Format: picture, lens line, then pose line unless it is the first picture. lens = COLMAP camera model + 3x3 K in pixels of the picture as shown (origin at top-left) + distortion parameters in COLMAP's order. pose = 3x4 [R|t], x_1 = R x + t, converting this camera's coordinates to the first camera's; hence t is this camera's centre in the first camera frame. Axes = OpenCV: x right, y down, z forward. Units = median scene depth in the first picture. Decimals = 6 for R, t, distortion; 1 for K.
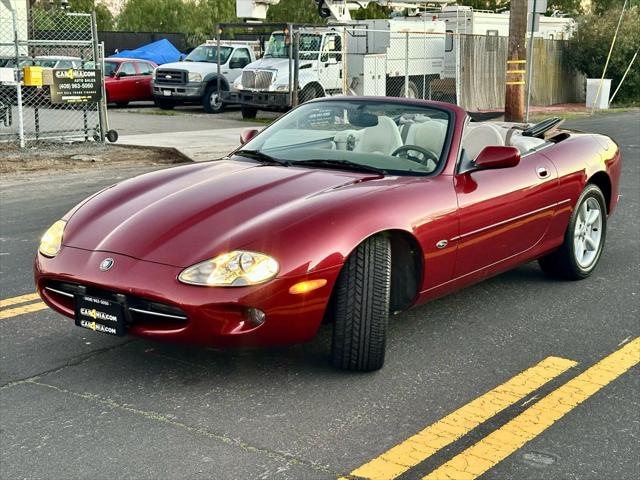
lens RADIAL K [[1008.6, 0, 318.8], [0, 1008.6, 241.7], [0, 0, 1]] dist [0.176302, -0.104064]
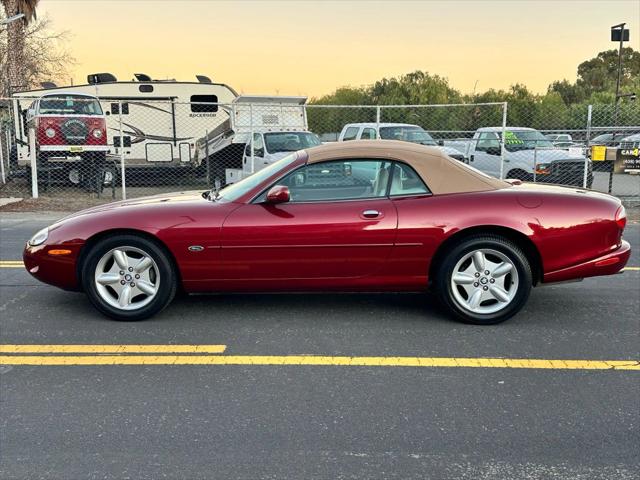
lens RADIAL K [[716.7, 0, 320.0], [0, 716.7, 240.0], [0, 0, 1]] dist [0.207688, -0.458367]
pose [[0.567372, 0.105390, -0.816689, 0.777575], [-0.150264, 0.988375, 0.023154, -0.043902], [0.809635, 0.109582, 0.576613, 0.422585]]
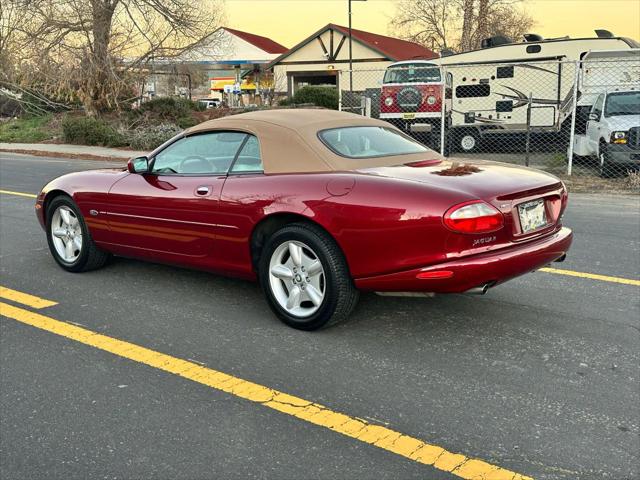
lens RADIAL K [[716.7, 0, 320.0], [0, 716.7, 240.0], [0, 0, 1]] dist [0.207688, -0.458367]
pose [[-0.077944, 0.173795, -0.981692, 0.879661], [-0.173303, 0.967335, 0.185013, -0.163894], [0.981779, 0.184551, -0.045279, 1.044964]]
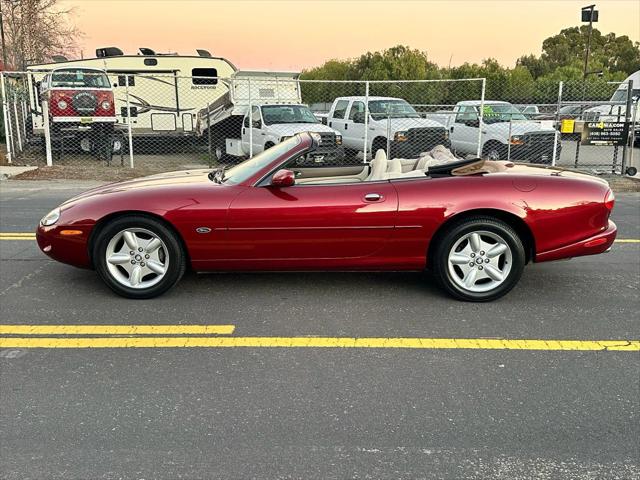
lens RADIAL K [[639.8, 0, 322.6], [0, 639.8, 240.3], [0, 0, 1]] dist [0.181674, -0.370780]
pose [[0.584176, 0.157619, -0.796175, 0.721539], [-0.151728, 0.984876, 0.083649, -0.065462], [0.797319, 0.071936, 0.599256, 0.438887]]
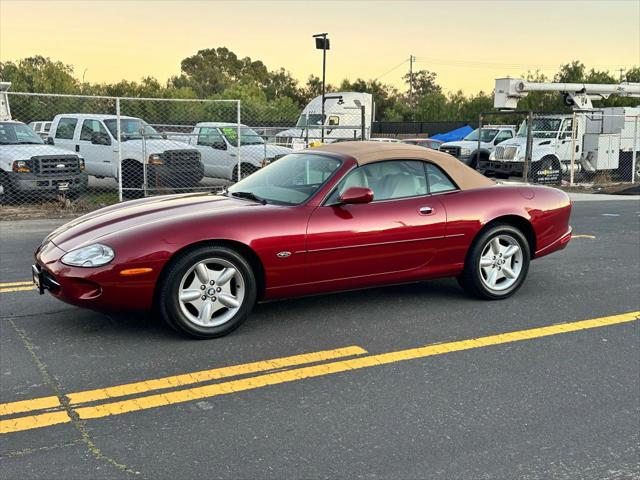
lens RADIAL K [[716.7, 0, 320.0], [0, 716.7, 240.0], [0, 0, 1]] dist [0.207688, -0.458367]
pose [[0.911912, 0.059451, -0.406056, 0.420389], [-0.077363, 0.996615, -0.027825, 0.004589], [0.403028, 0.056788, 0.913424, 0.096975]]
